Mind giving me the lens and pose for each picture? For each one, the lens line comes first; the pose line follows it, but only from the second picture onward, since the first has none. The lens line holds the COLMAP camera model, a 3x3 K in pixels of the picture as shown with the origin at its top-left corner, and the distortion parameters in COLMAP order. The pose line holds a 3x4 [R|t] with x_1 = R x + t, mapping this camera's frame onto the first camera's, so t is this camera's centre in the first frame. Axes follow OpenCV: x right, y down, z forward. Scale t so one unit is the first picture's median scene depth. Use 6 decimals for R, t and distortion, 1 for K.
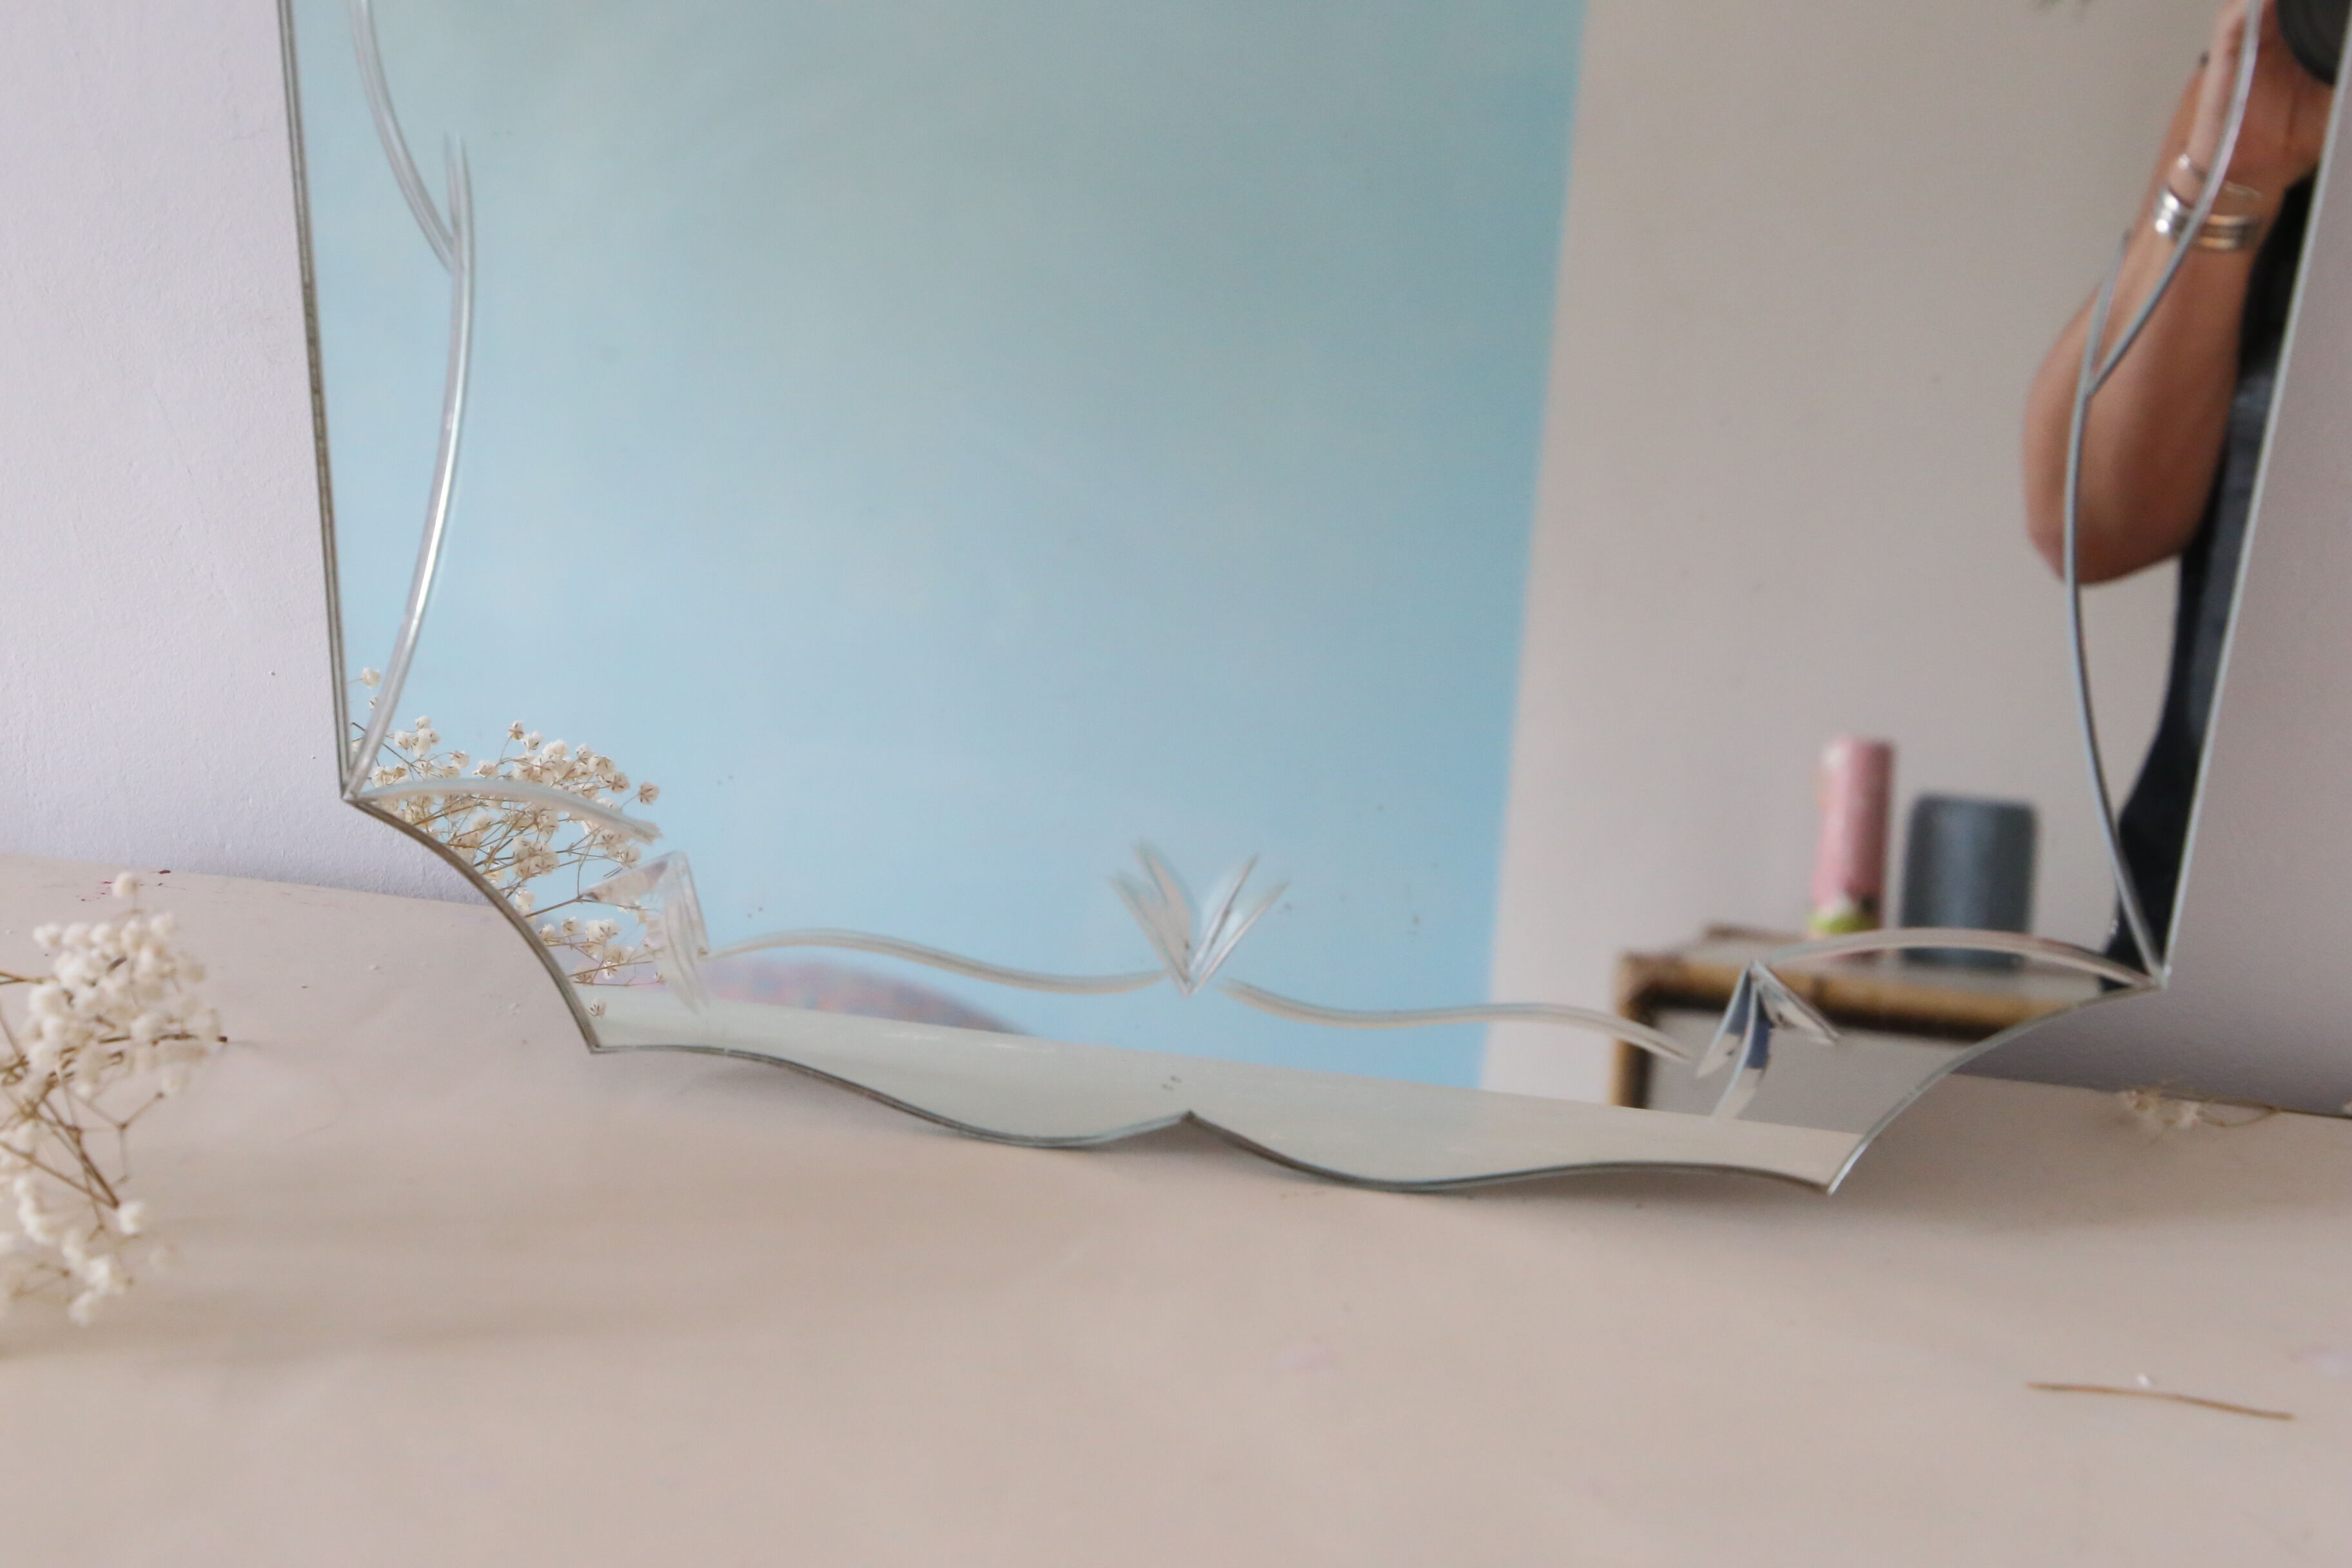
lens RADIAL K [[4223.3, 0, 1169.4], [0, 4223.3, 780.4], [0, 0, 1]] dist [0.199912, 0.000000]
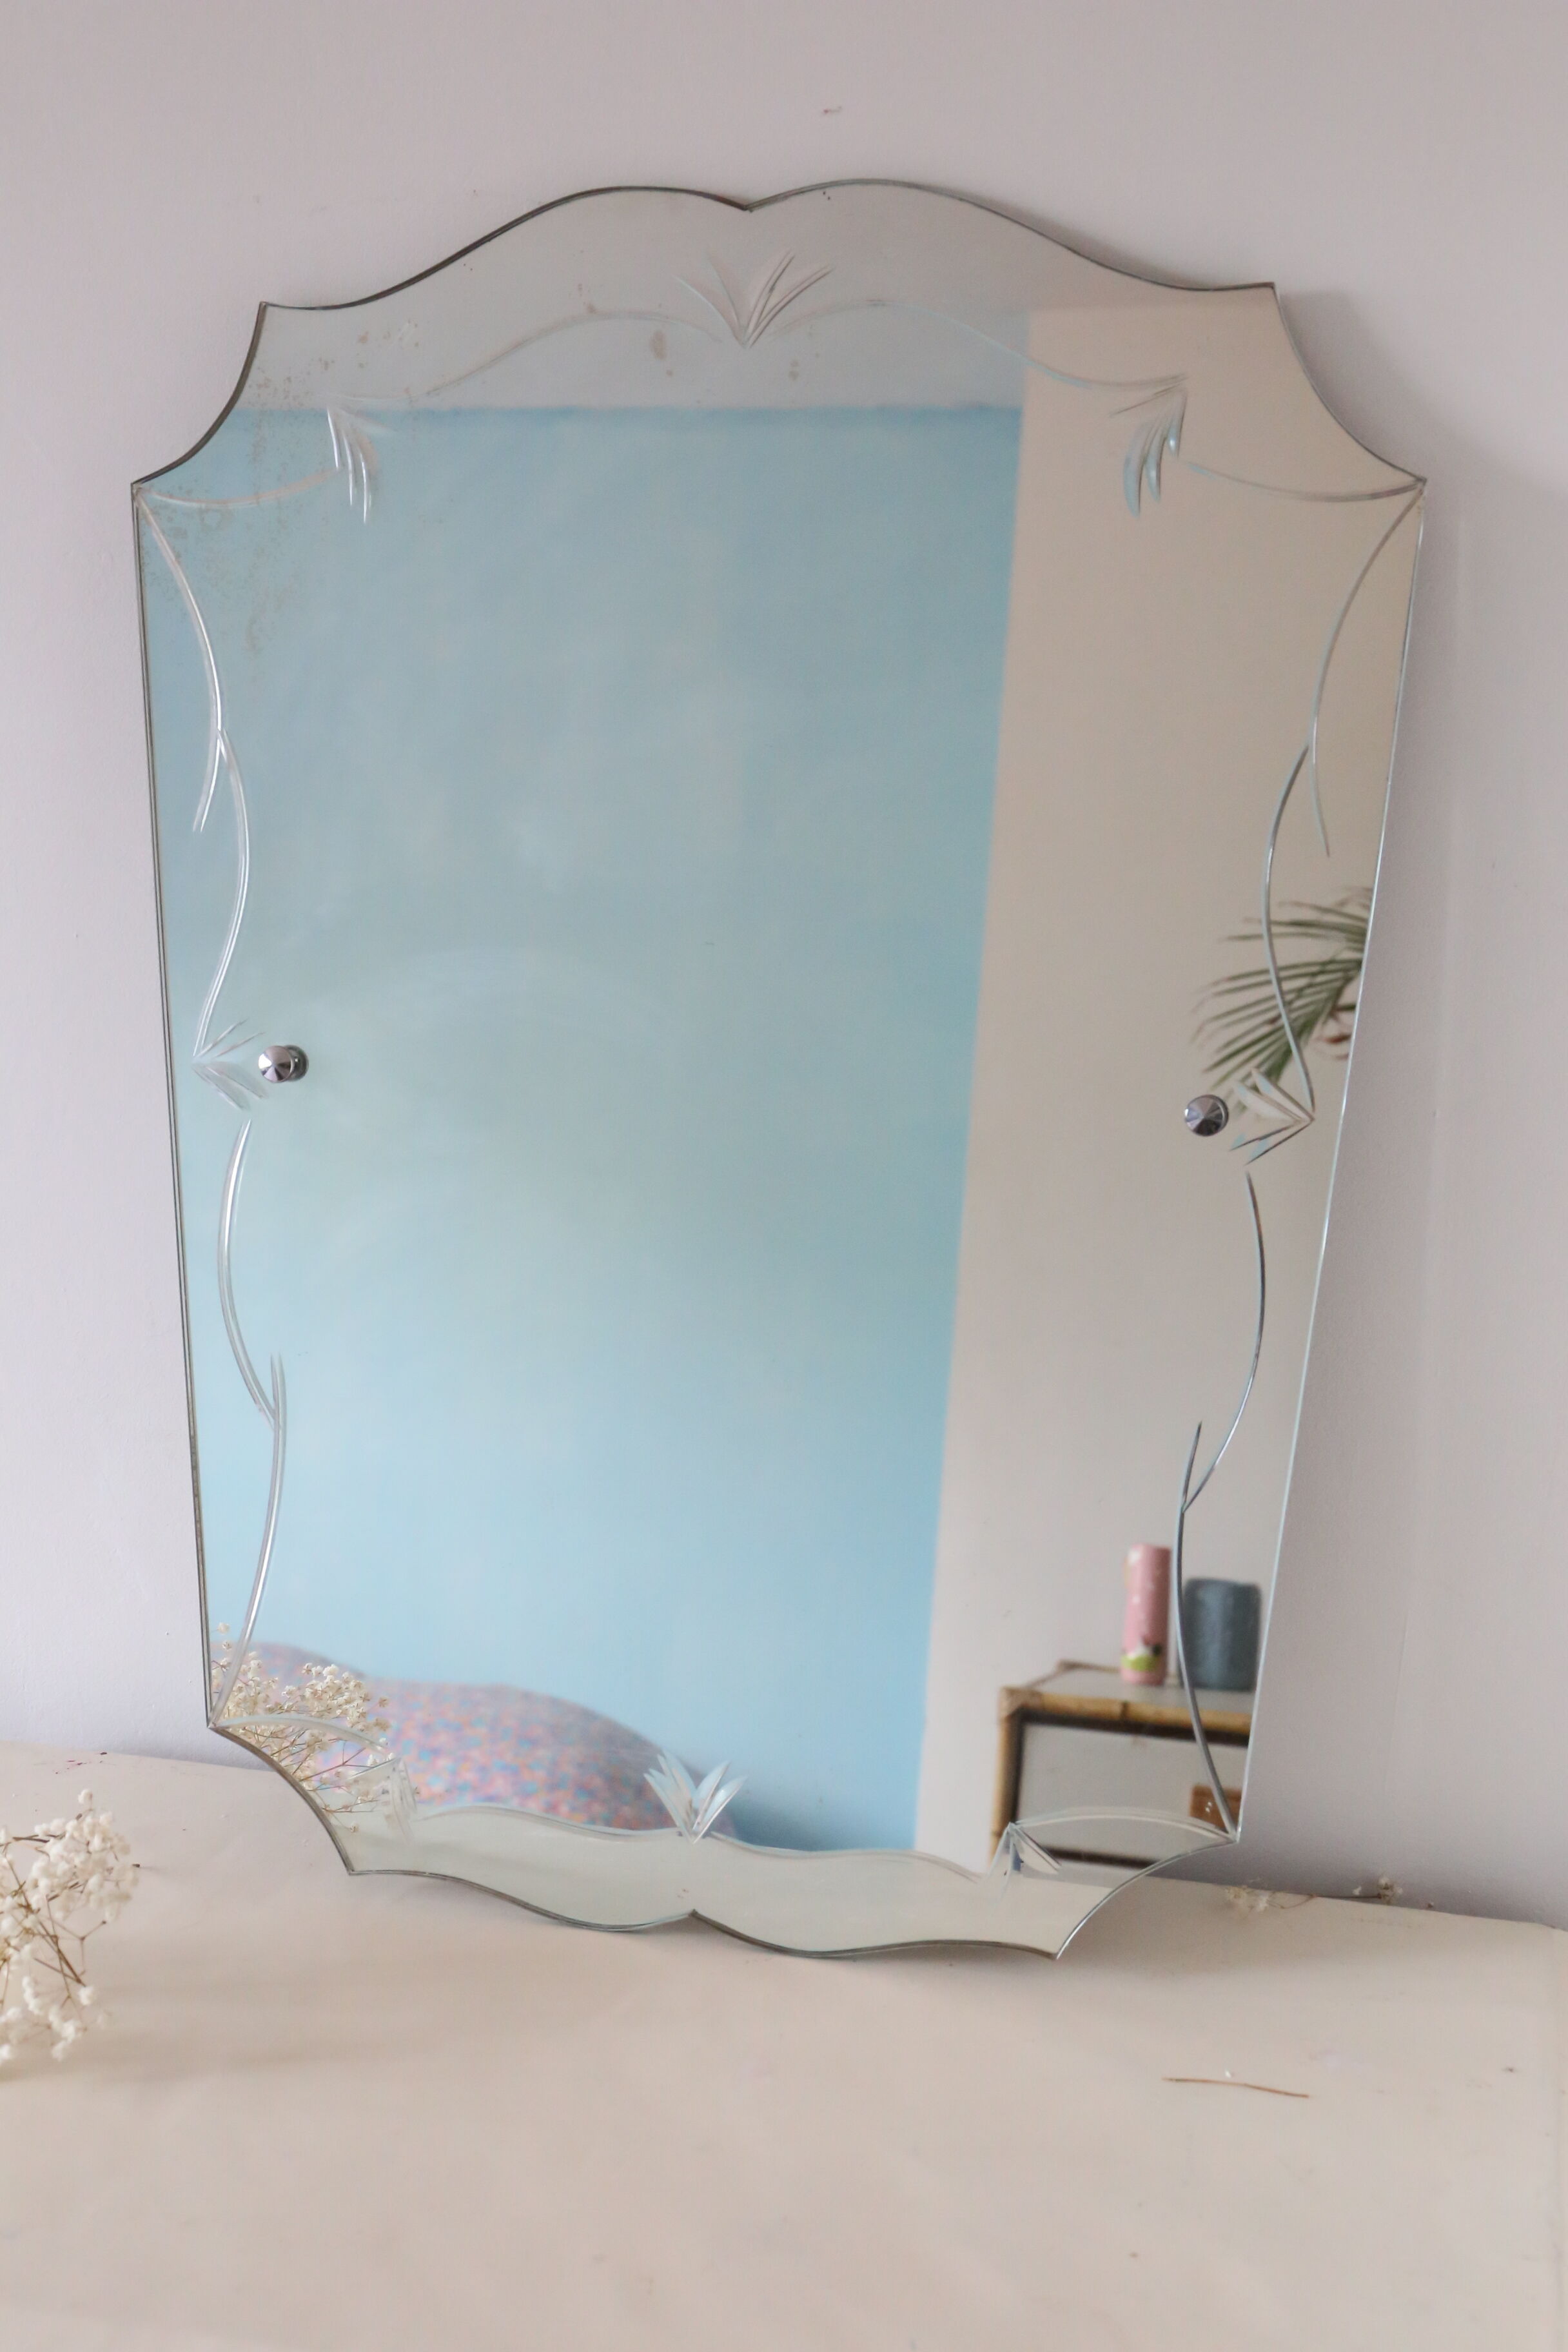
lens RADIAL K [[2817.4, 0, 790.9], [0, 2817.4, 1204.0], [0, 0, 1]] dist [0.079755, 0.000000]
pose [[0.999830, -0.010673, 0.015031, 0.030190], [0.012017, 0.995649, -0.092401, -0.102230], [-0.013980, 0.092566, 0.995608, -0.184550]]
